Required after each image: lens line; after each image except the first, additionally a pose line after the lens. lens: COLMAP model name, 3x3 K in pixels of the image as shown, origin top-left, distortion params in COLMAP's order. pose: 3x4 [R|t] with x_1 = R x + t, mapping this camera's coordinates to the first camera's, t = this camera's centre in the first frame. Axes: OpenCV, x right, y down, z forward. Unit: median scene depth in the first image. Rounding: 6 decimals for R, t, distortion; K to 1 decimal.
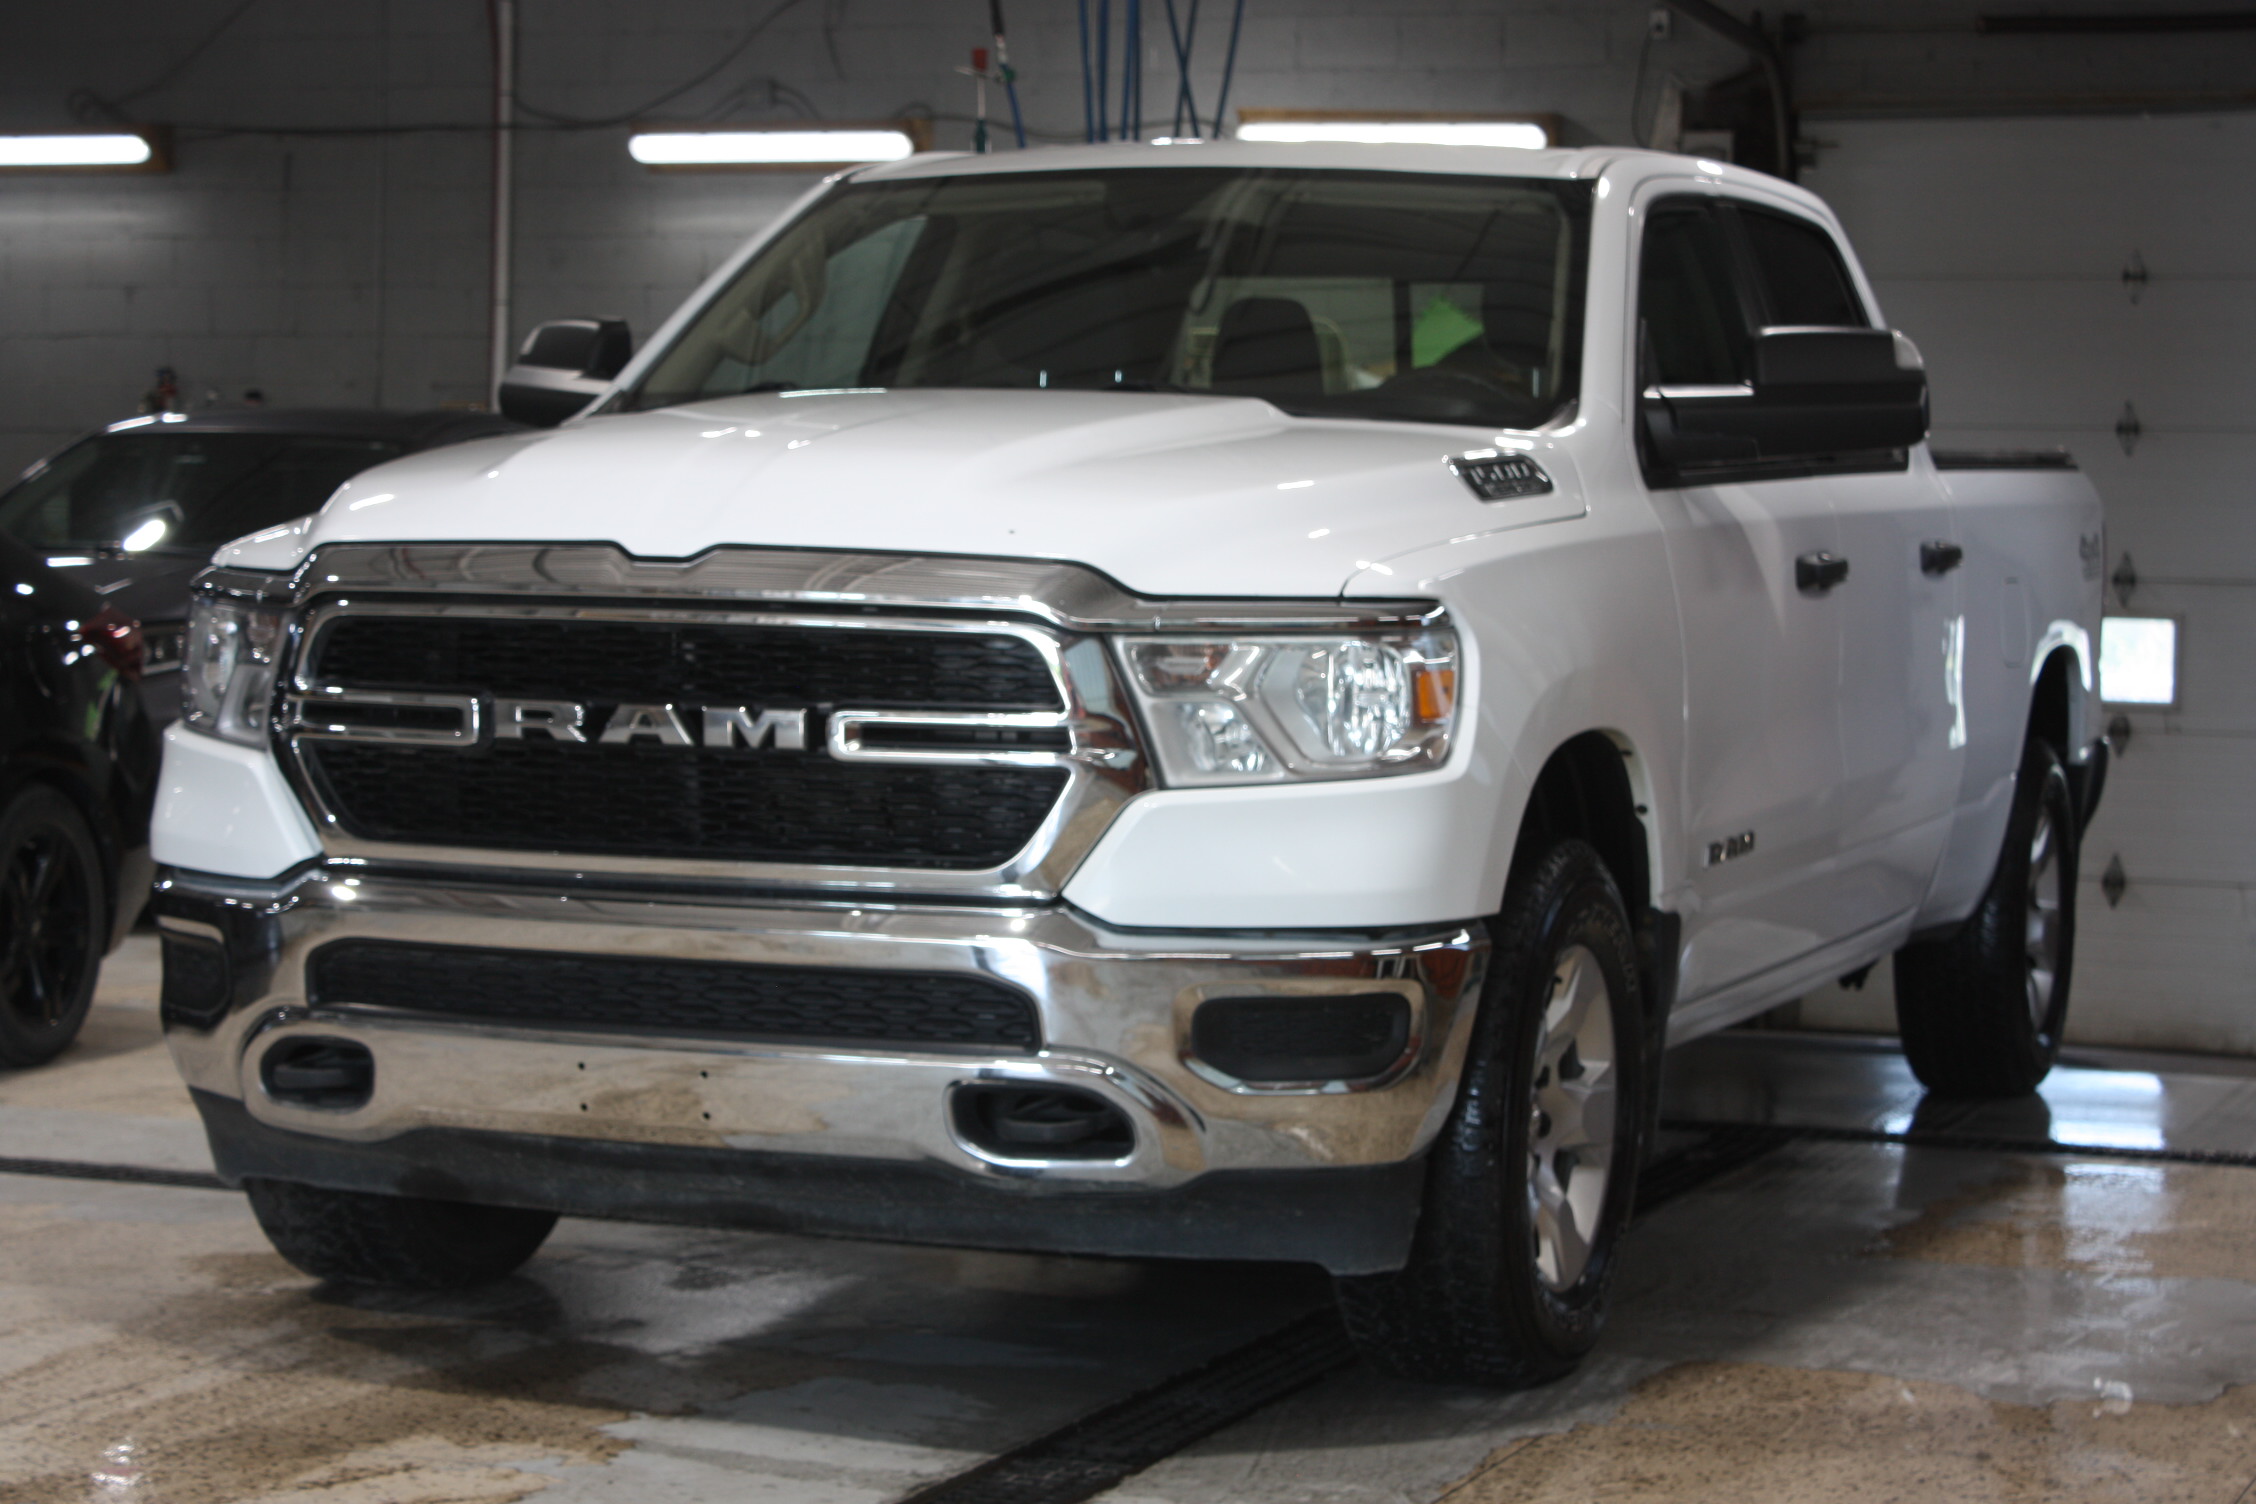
lens RADIAL K [[4566.3, 0, 1128.0], [0, 4566.3, 752.0], [0, 0, 1]] dist [-0.011774, 0.049951]
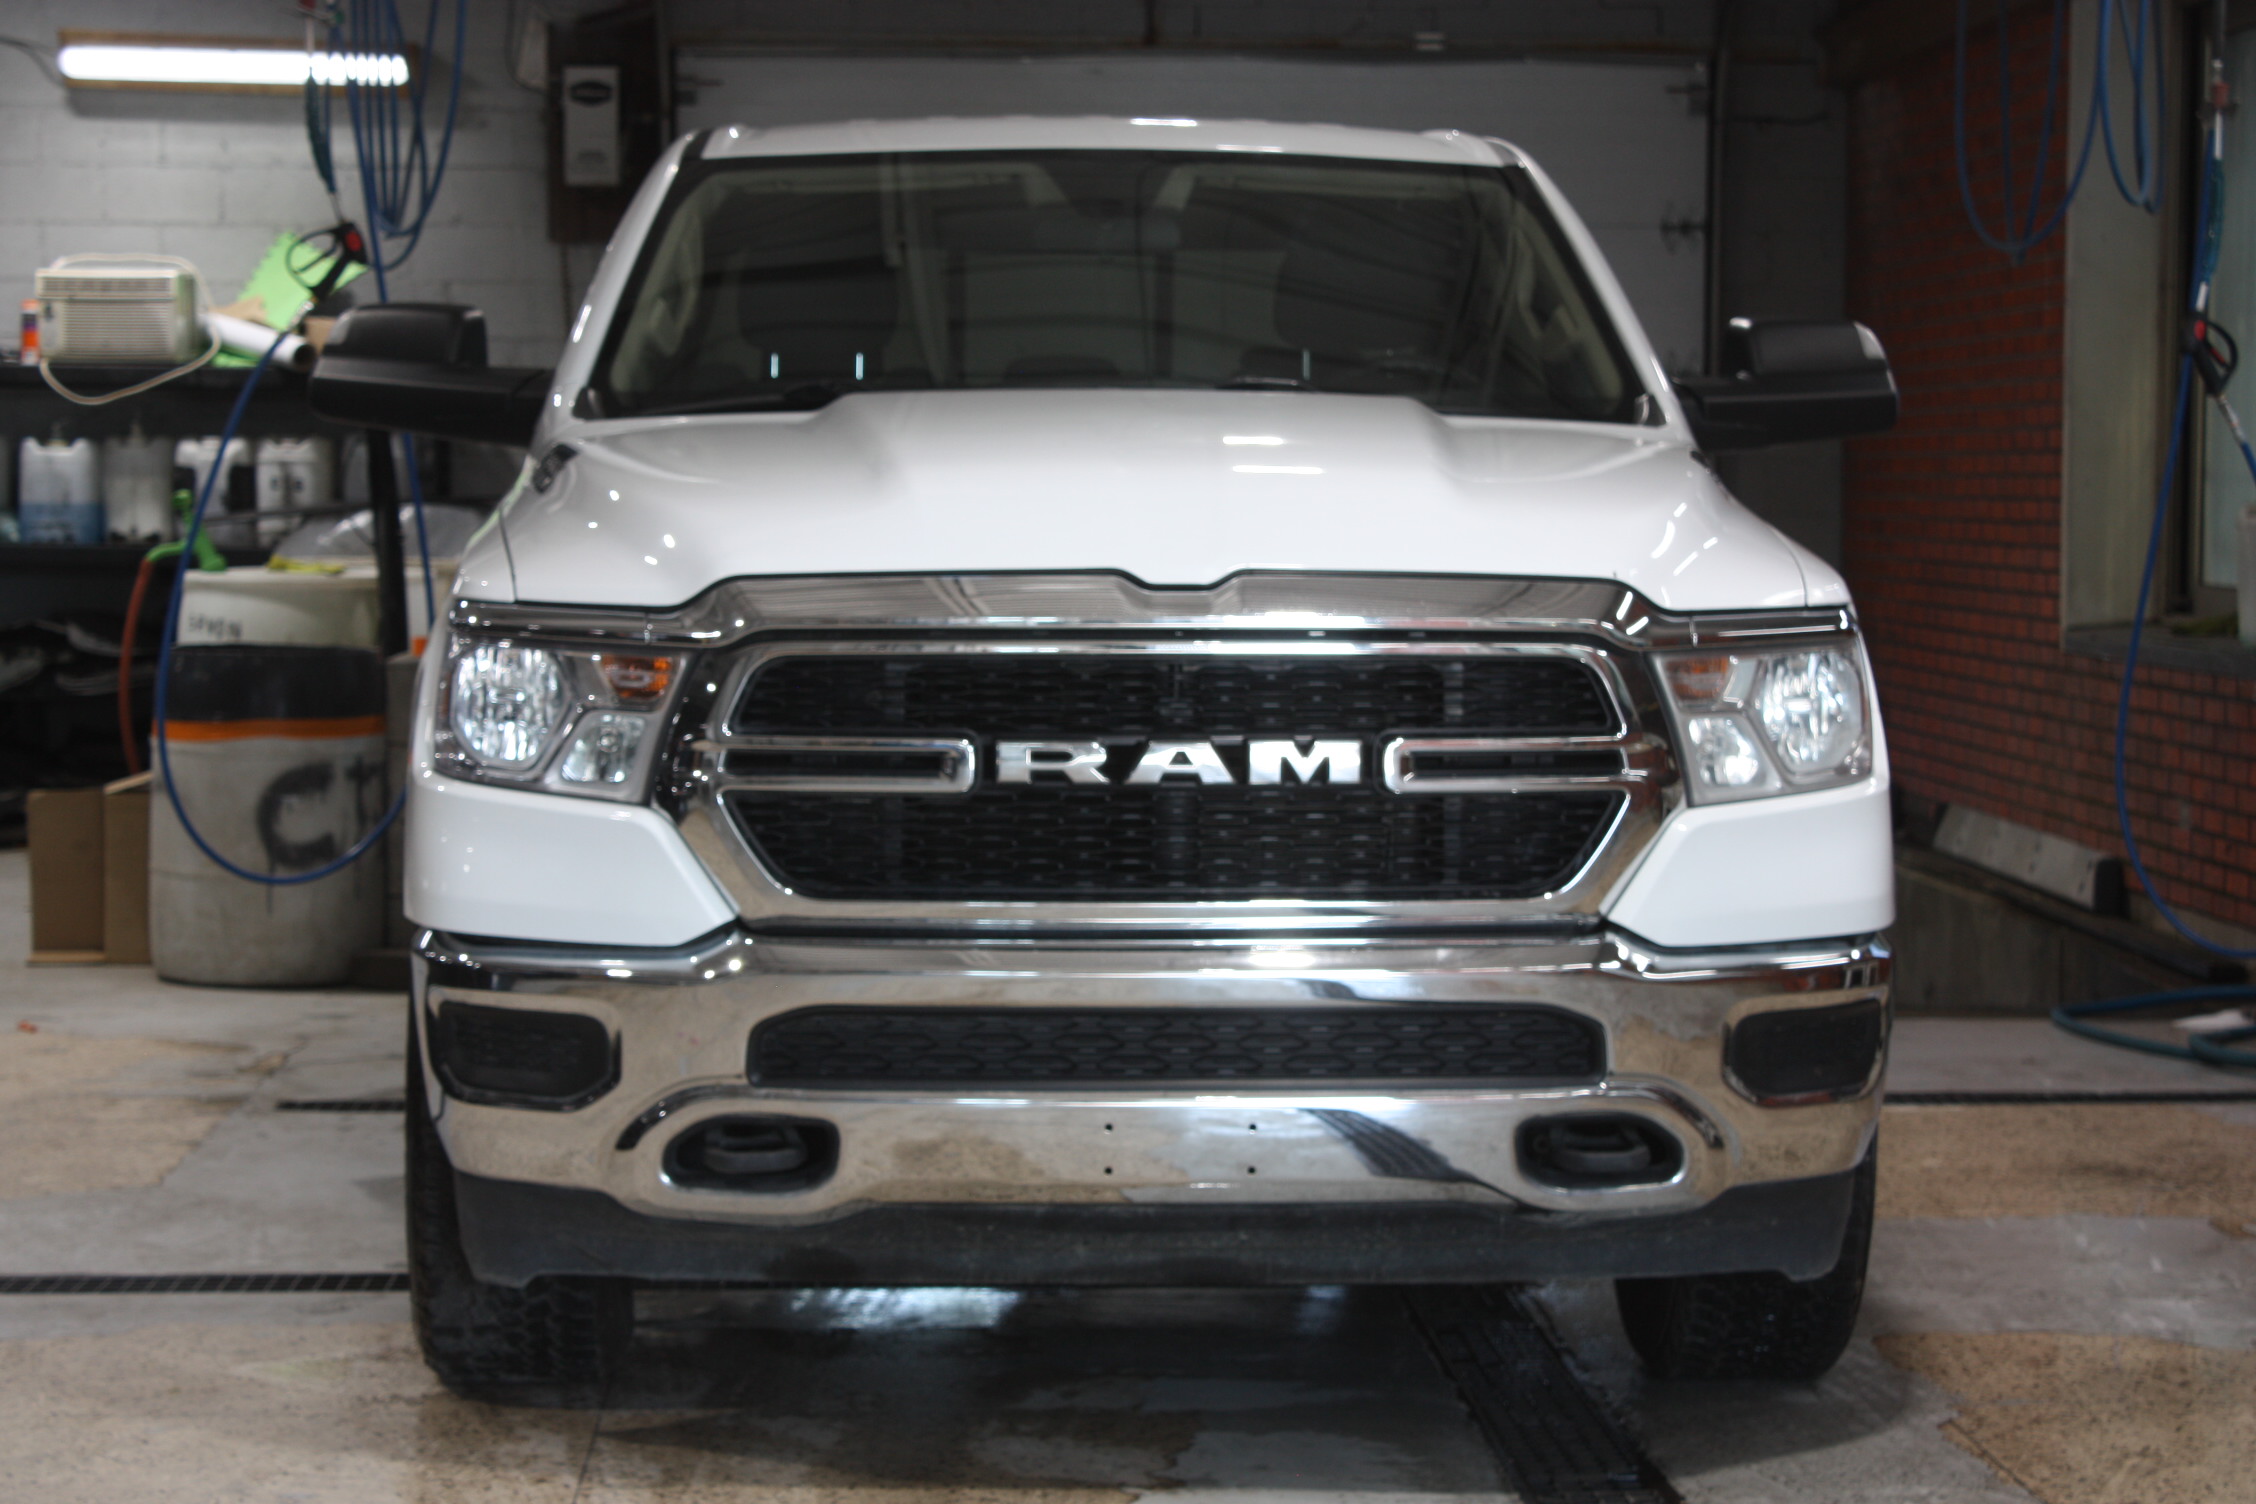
lens RADIAL K [[5061.0, 0, 1128.0], [0, 5061.0, 752.0], [0, 0, 1]] dist [-0.003580, 0.554774]
pose [[0.906494, -0.037545, 0.420545, -0.545396], [0.033669, 0.999295, 0.016639, -0.025509], [-0.420873, -0.000924, 0.907119, 0.046836]]
